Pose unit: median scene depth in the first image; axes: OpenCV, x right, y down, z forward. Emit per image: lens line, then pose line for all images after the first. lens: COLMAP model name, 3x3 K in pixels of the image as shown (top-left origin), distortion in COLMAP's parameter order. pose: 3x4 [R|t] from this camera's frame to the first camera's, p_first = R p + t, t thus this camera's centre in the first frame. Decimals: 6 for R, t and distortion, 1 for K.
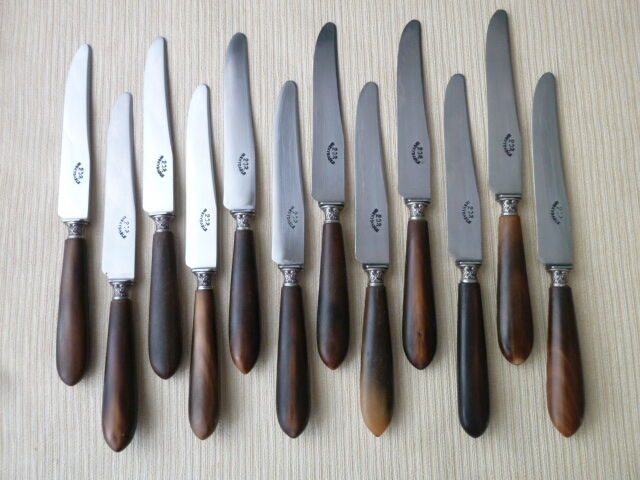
lens RADIAL K [[493.3, 0, 320.0], [0, 493.3, 240.0], [0, 0, 1]] dist [-0.011243, -0.000986]
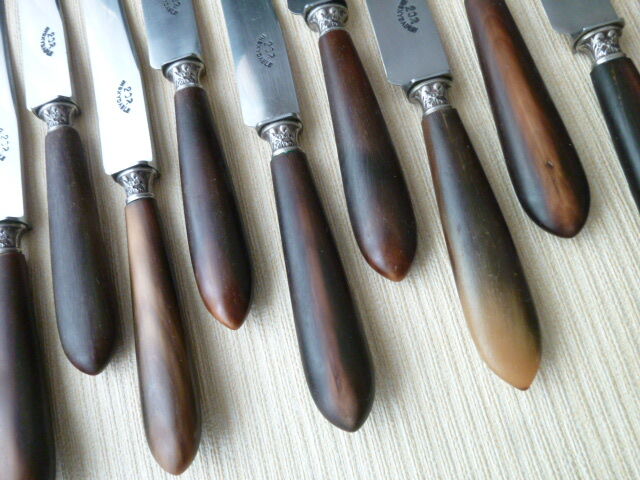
lens RADIAL K [[493.3, 0, 320.0], [0, 493.3, 240.0], [0, 0, 1]] dist [-0.011243, -0.000986]
pose [[0.970412, -0.234718, -0.056636, -0.012822], [0.225331, 0.964623, -0.136855, 0.261724], [0.086754, 0.120044, 0.988971, 0.461639]]
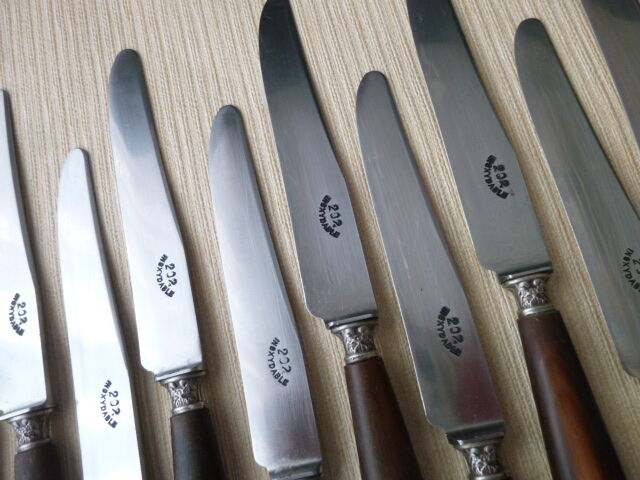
lens RADIAL K [[493.3, 0, 320.0], [0, 493.3, 240.0], [0, 0, 1]] dist [-0.011243, -0.000986]
pose [[0.973941, -0.224811, -0.029970, 0.024862], [0.219854, 0.968287, -0.118680, -0.096522], [0.055700, 0.108998, 0.992480, 0.506951]]
